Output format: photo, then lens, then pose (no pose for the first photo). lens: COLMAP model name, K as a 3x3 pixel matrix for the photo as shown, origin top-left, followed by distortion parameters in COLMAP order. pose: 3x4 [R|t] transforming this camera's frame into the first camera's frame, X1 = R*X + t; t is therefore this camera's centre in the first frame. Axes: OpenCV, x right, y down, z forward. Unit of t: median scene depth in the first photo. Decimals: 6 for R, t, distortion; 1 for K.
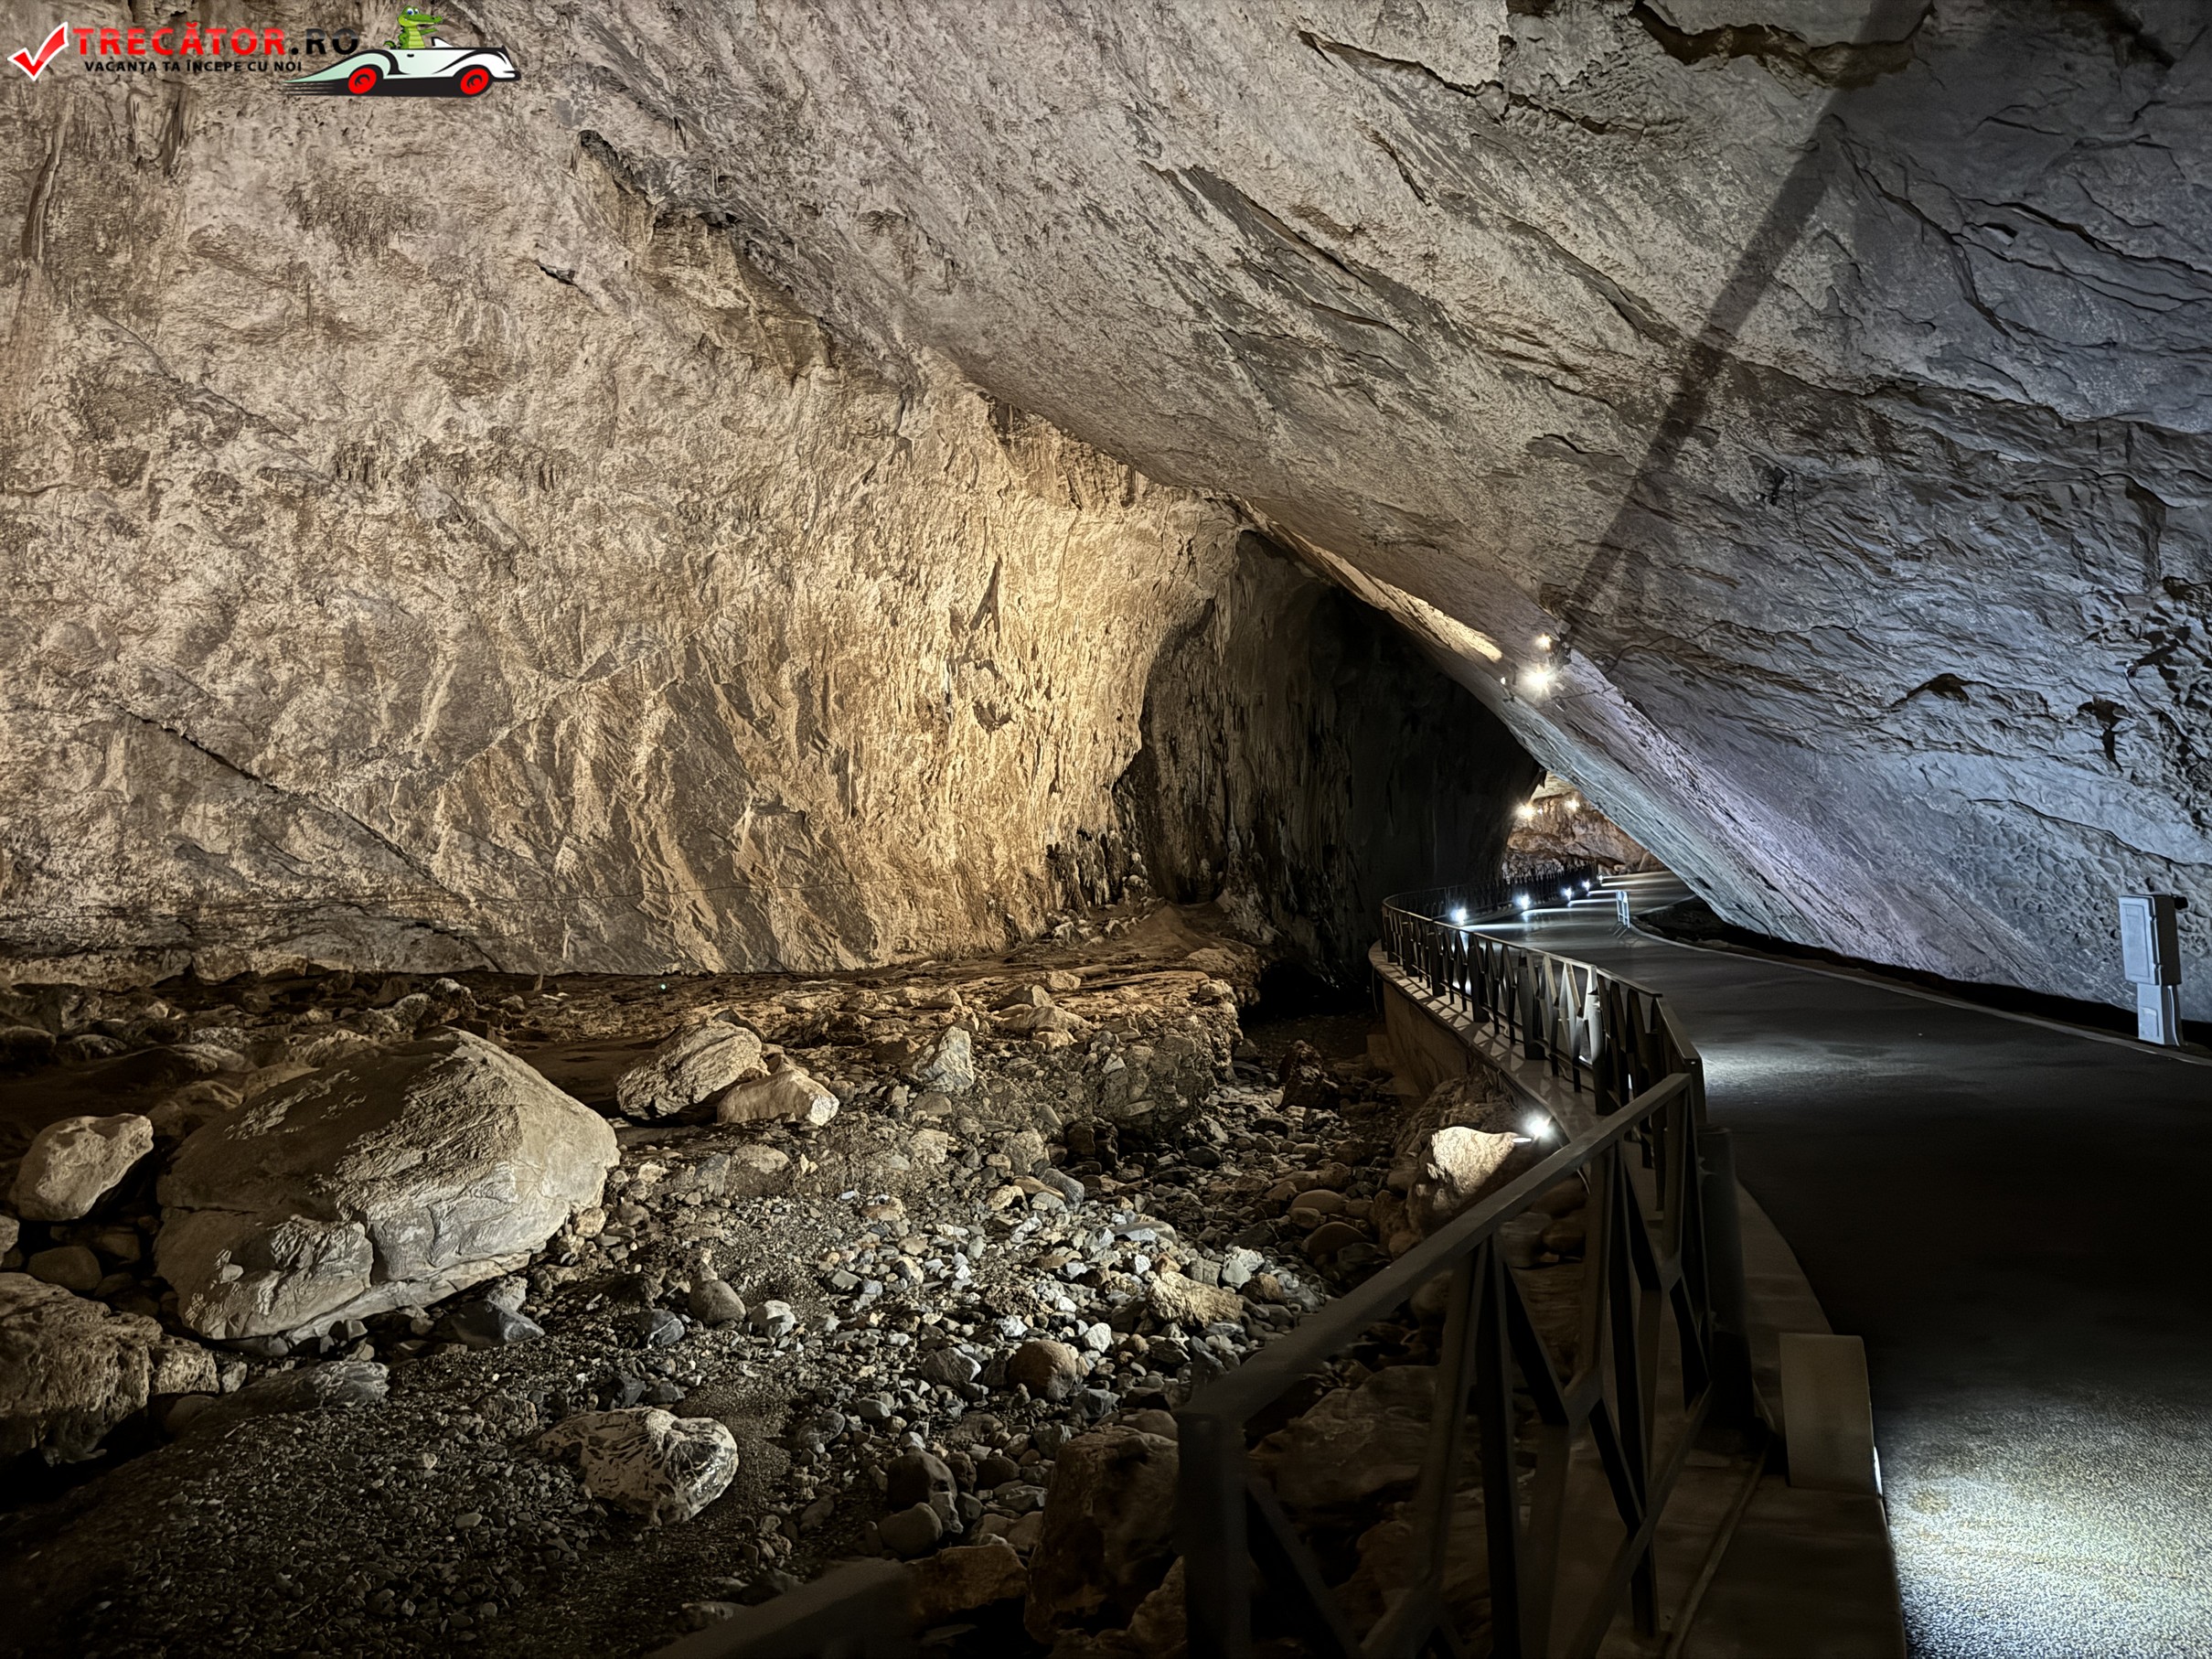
lens RADIAL K [[1546.1, 0, 1095.6], [0, 1546.1, 836.6], [0, 0, 1]] dist [0.019012, -0.029709]
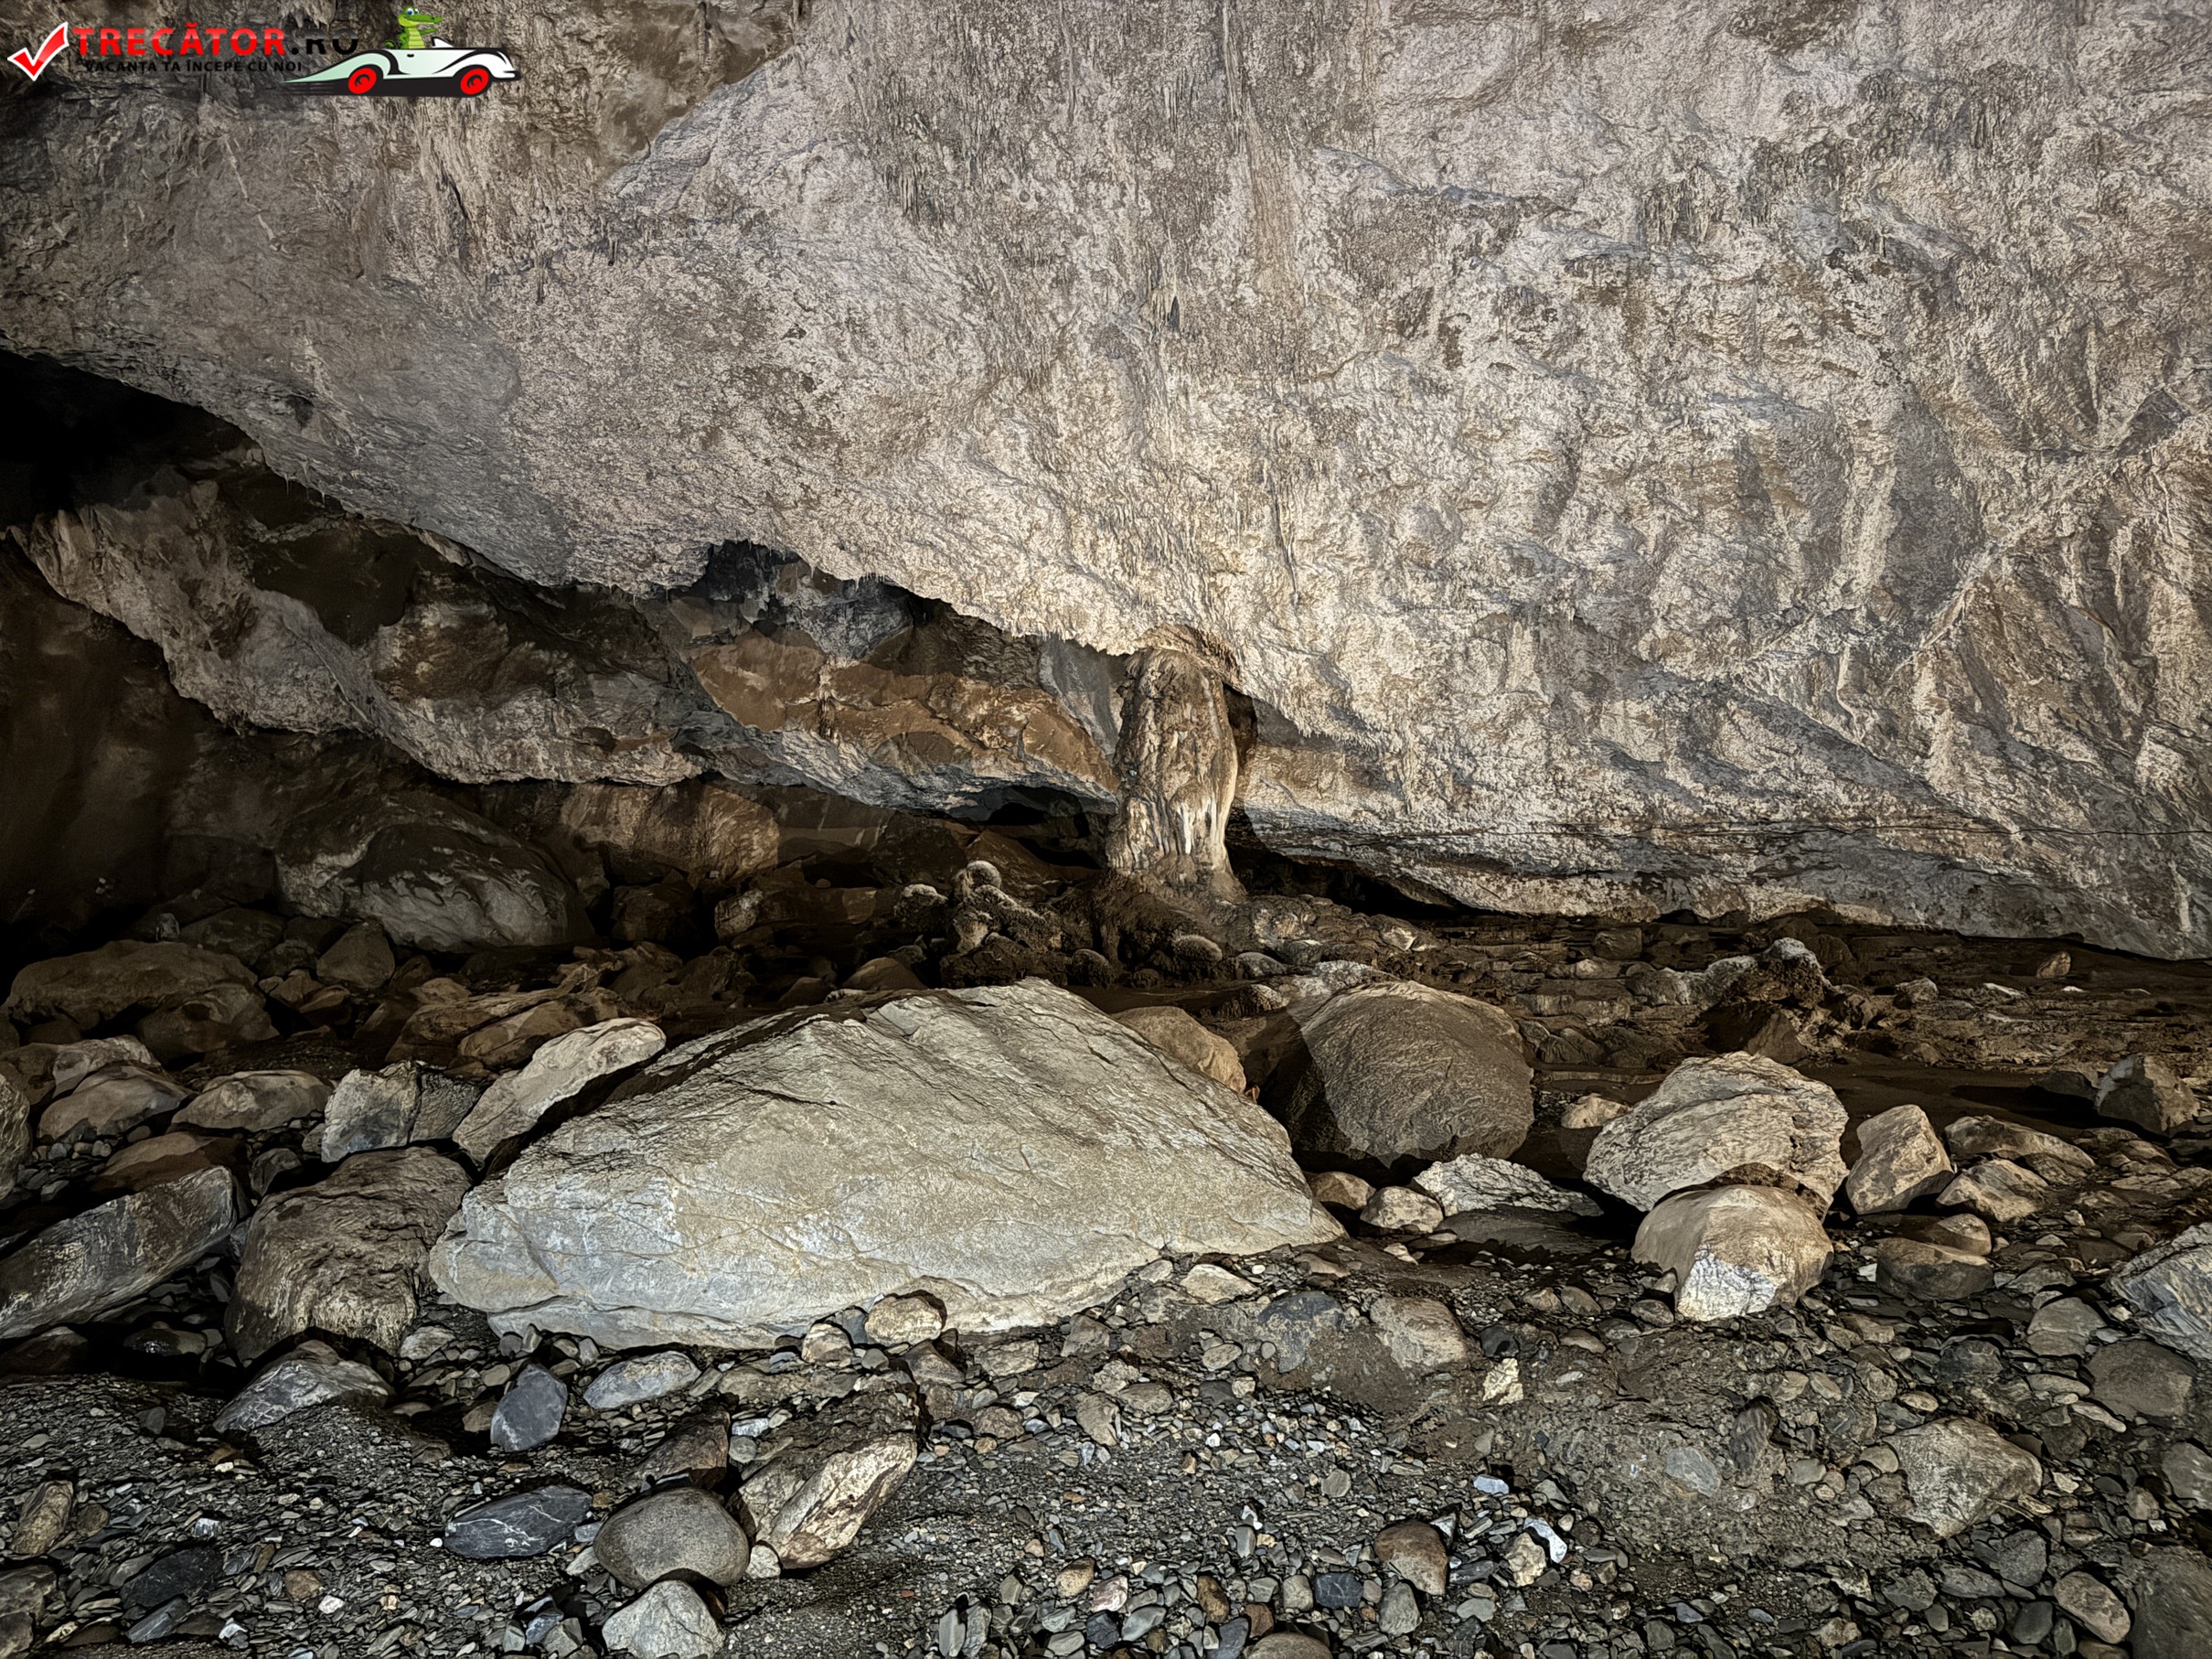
lens RADIAL K [[1546.1, 0, 1095.6], [0, 1546.1, 836.6], [0, 0, 1]] dist [0.019012, -0.029709]
pose [[0.233765, 0.028134, -0.971886, 0.158701], [0.010112, 0.999457, 0.031364, 0.021979], [0.972241, -0.017159, 0.233353, 0.529395]]
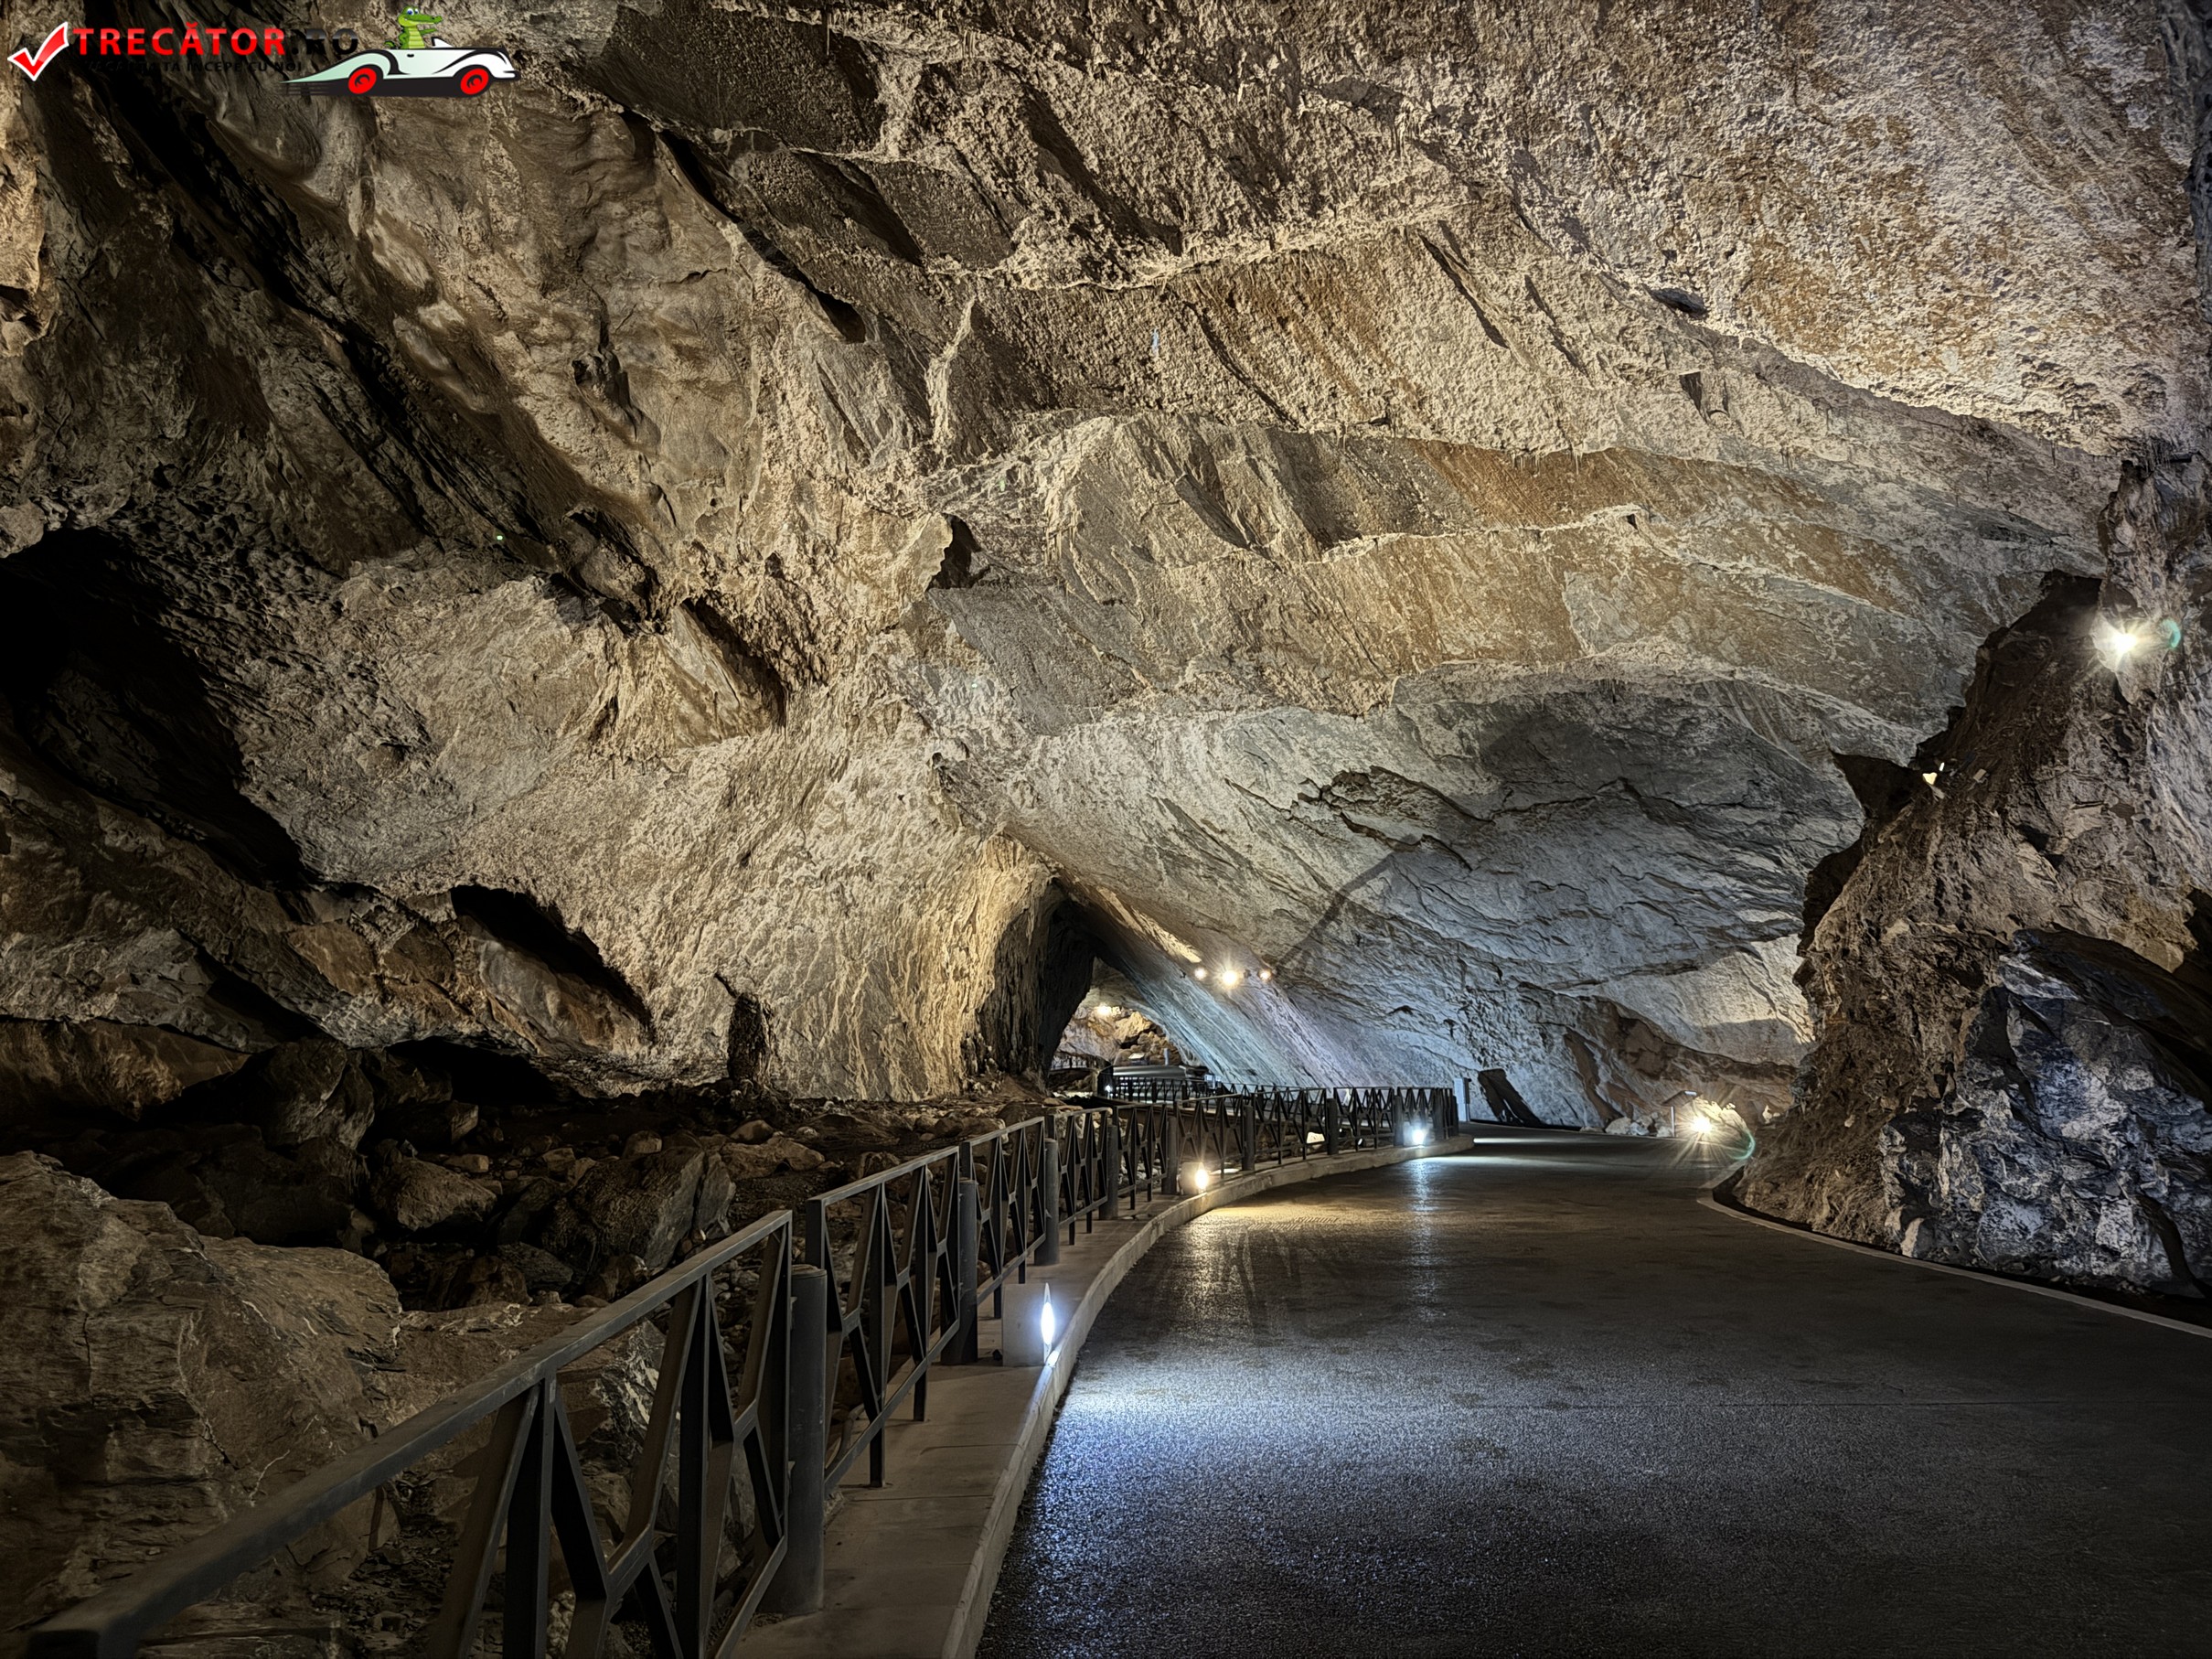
lens RADIAL K [[1527.1, 0, 1106.0], [0, 1527.1, 829.5], [0, 0, 1]] dist [0.156451, -0.306817]
pose [[0.918355, 0.090156, 0.385353, -0.926962], [-0.042262, 0.990480, -0.131012, -0.017241], [-0.393496, 0.104030, 0.913422, -1.228285]]
